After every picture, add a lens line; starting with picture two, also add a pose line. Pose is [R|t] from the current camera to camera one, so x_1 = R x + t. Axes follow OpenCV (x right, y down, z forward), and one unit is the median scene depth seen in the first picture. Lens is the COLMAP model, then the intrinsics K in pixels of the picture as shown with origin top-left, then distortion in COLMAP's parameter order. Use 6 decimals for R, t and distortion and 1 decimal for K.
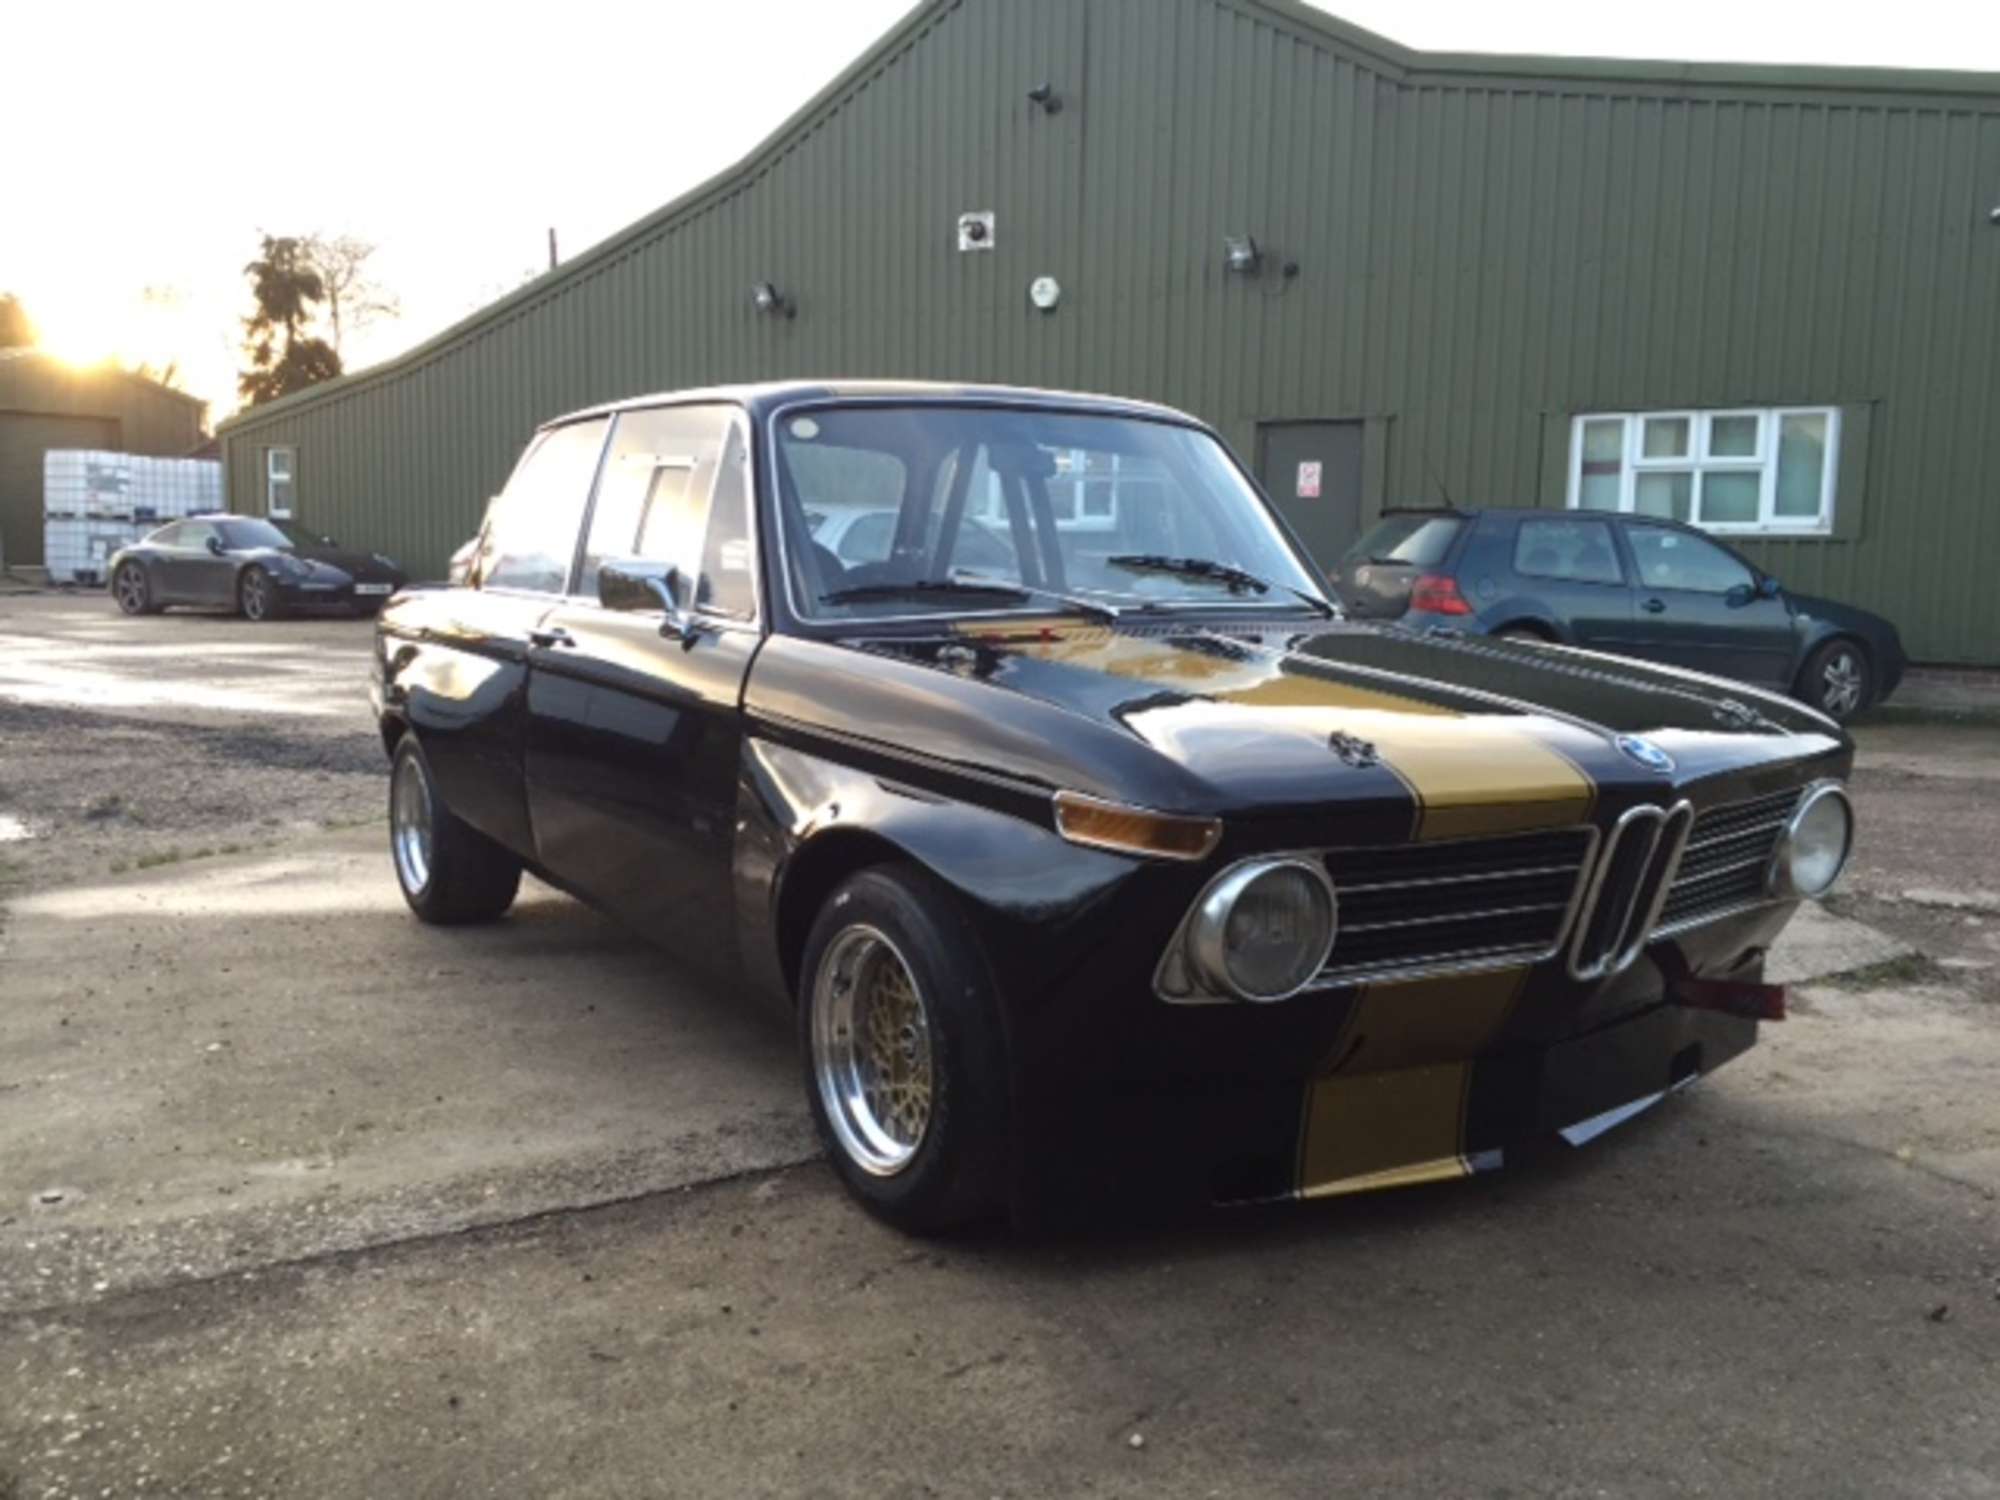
lens RADIAL K [[1736.0, 0, 1007.2], [0, 1736.0, 744.5], [0, 0, 1]] dist [0.105977, -0.163193]
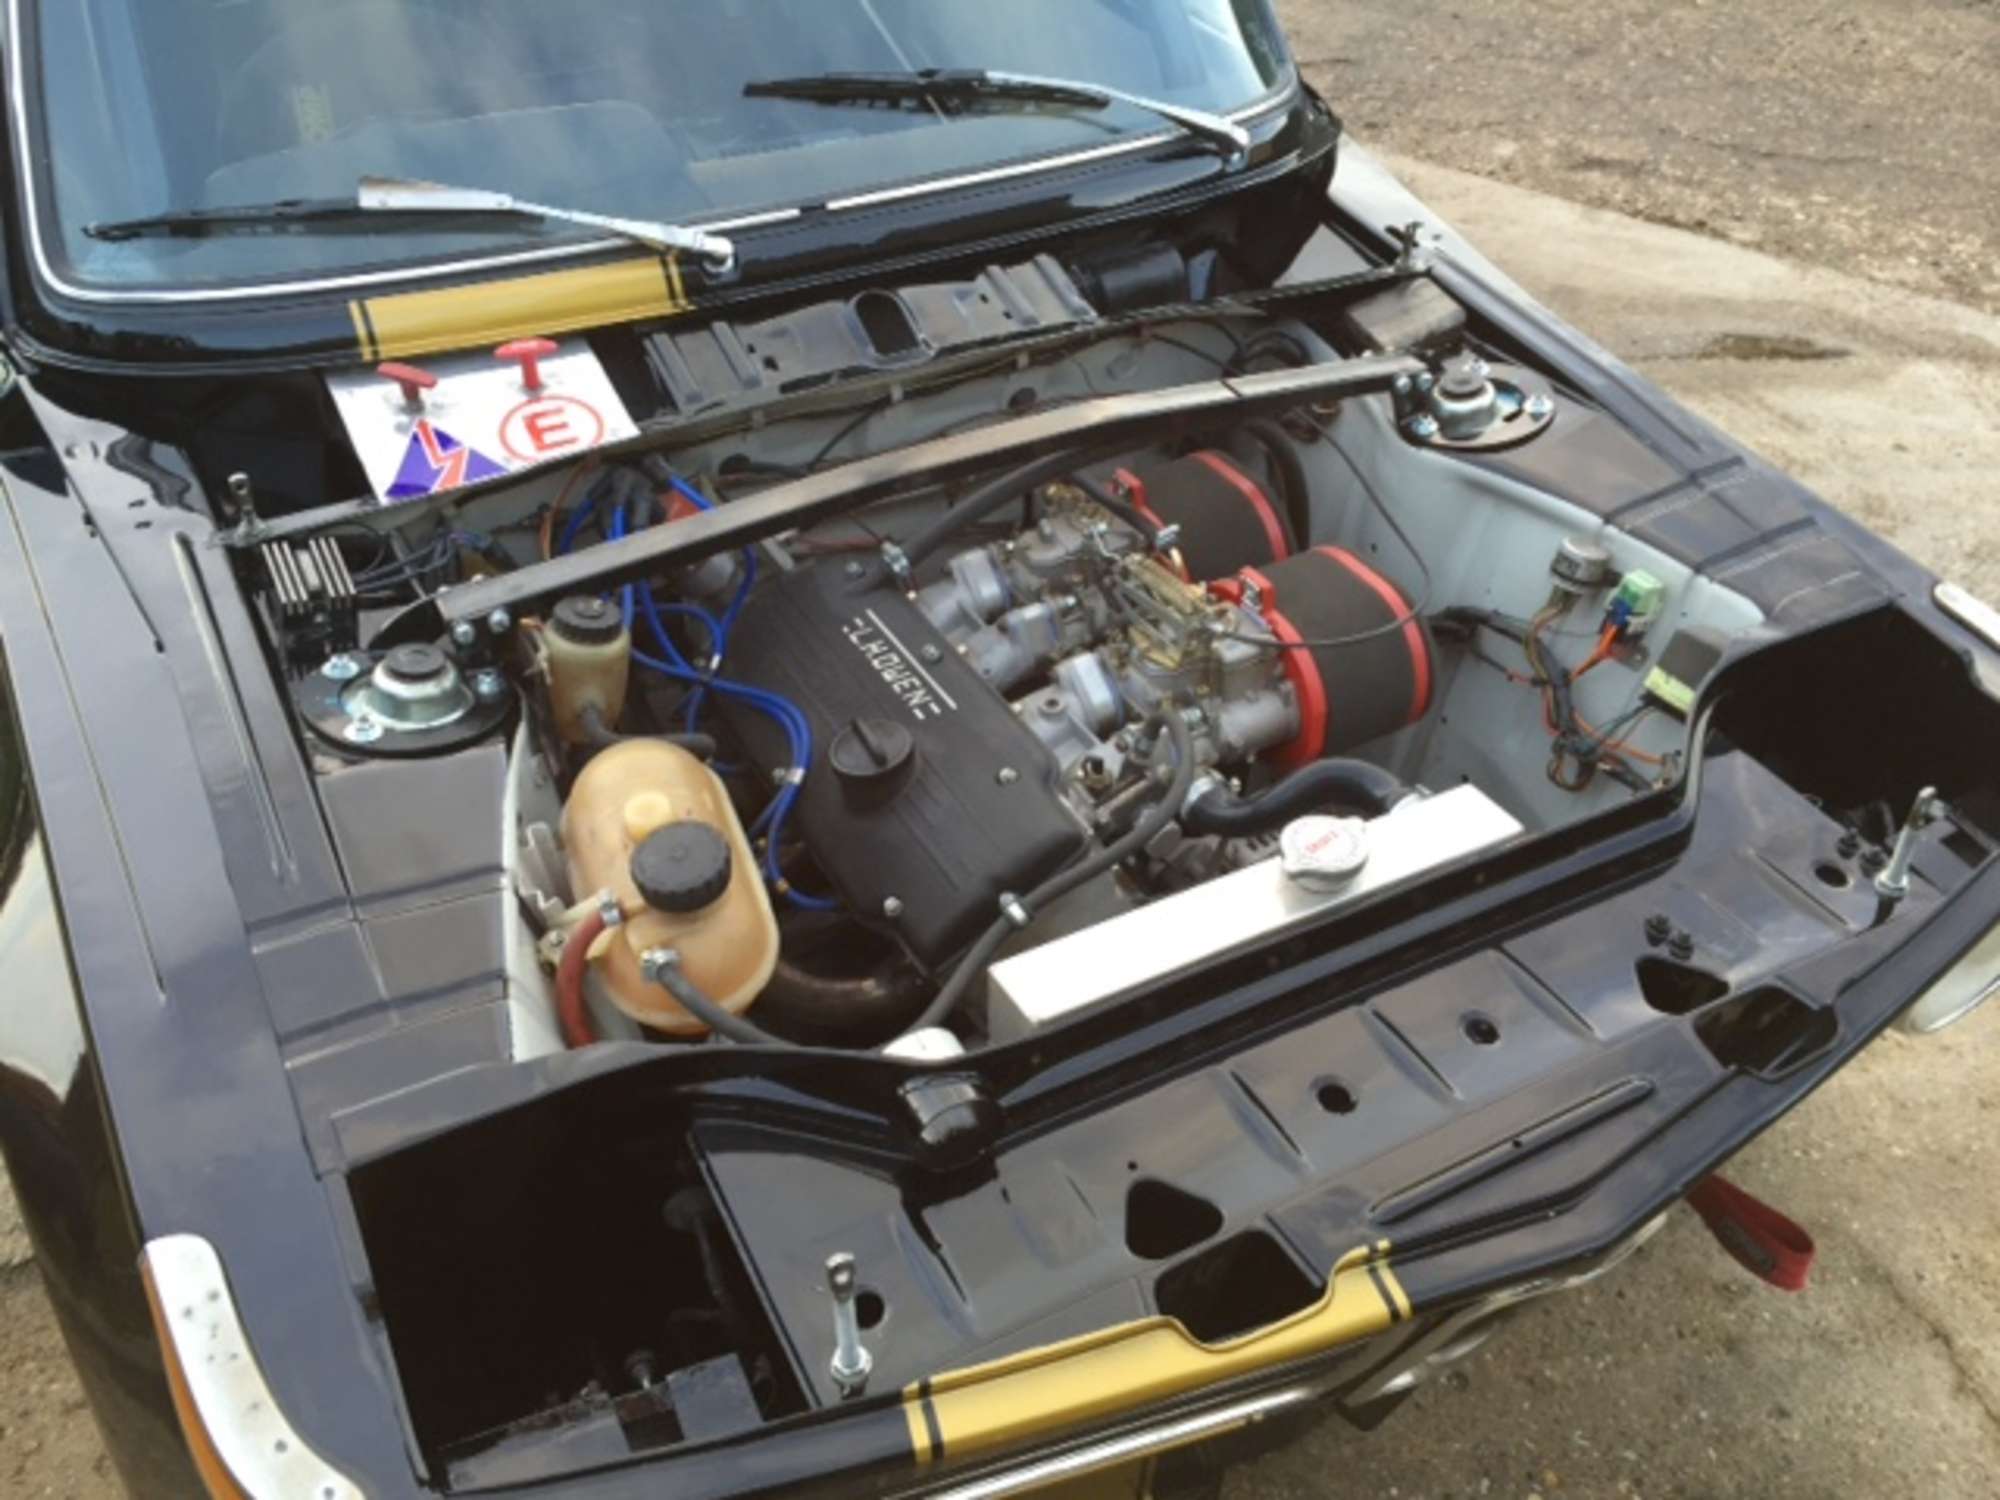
lens RADIAL K [[1736.0, 0, 1007.2], [0, 1736.0, 744.5], [0, 0, 1]] dist [0.105977, -0.163193]
pose [[0.994678, 0.079473, -0.065569, 0.173850], [-0.031650, 0.841325, 0.539602, -0.214258], [0.098048, -0.534655, 0.839363, 0.480183]]
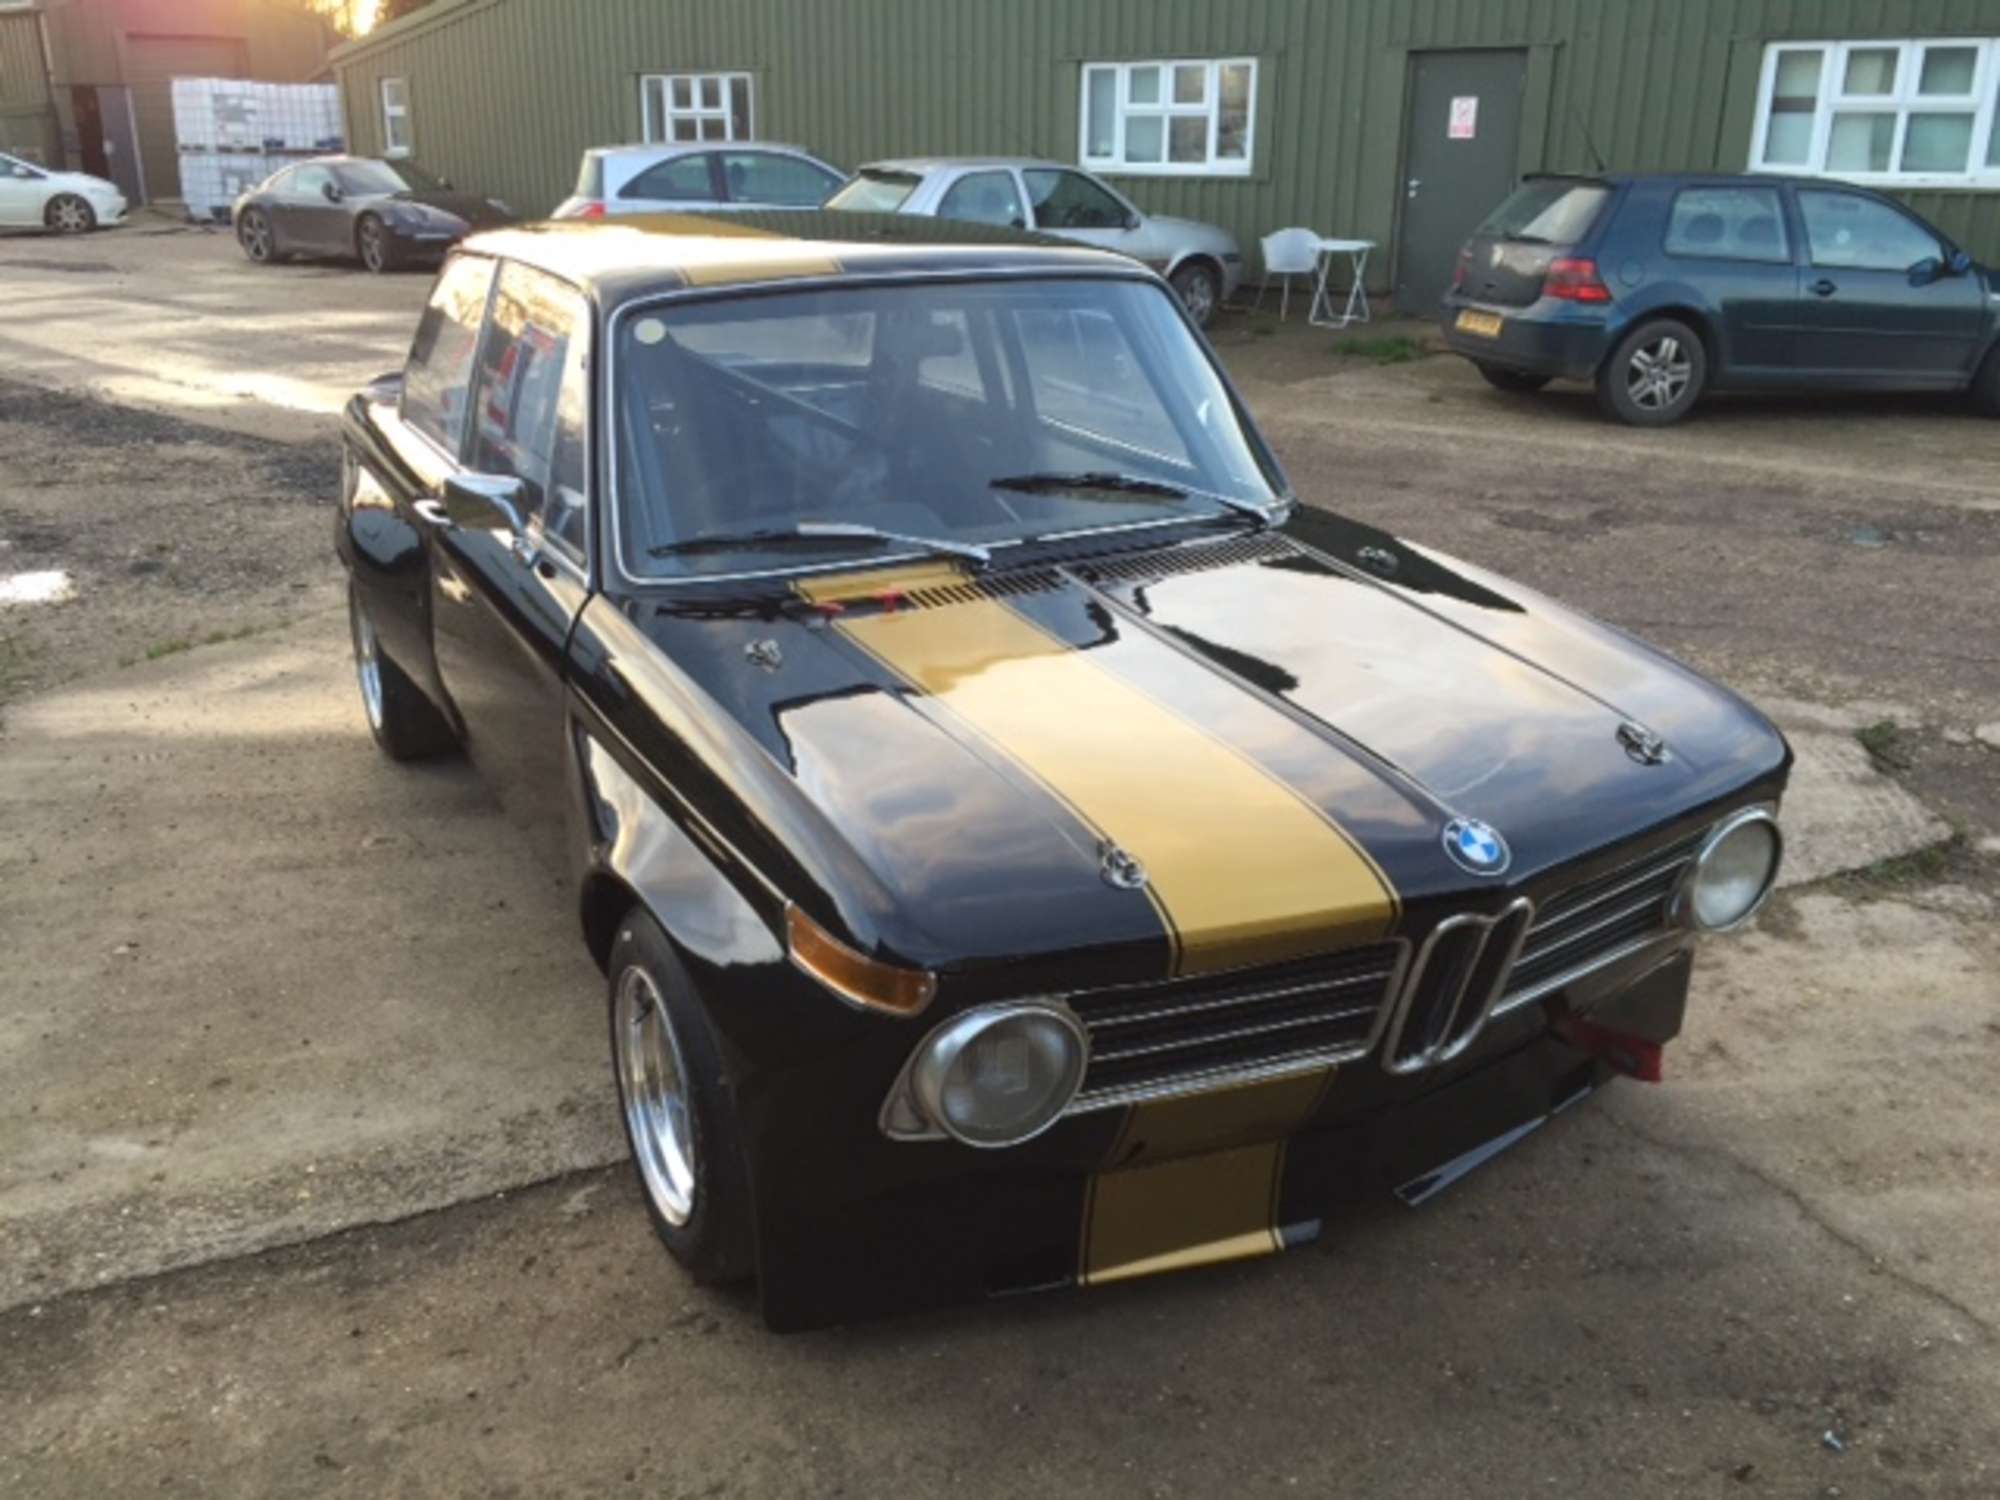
lens RADIAL K [[1736.0, 0, 1007.2], [0, 1736.0, 744.5], [0, 0, 1]] dist [0.105977, -0.163193]
pose [[0.994974, 0.020877, -0.097935, 0.152112], [0.001358, 0.975122, 0.221663, -0.168125], [0.100126, -0.220682, 0.970193, 0.101415]]
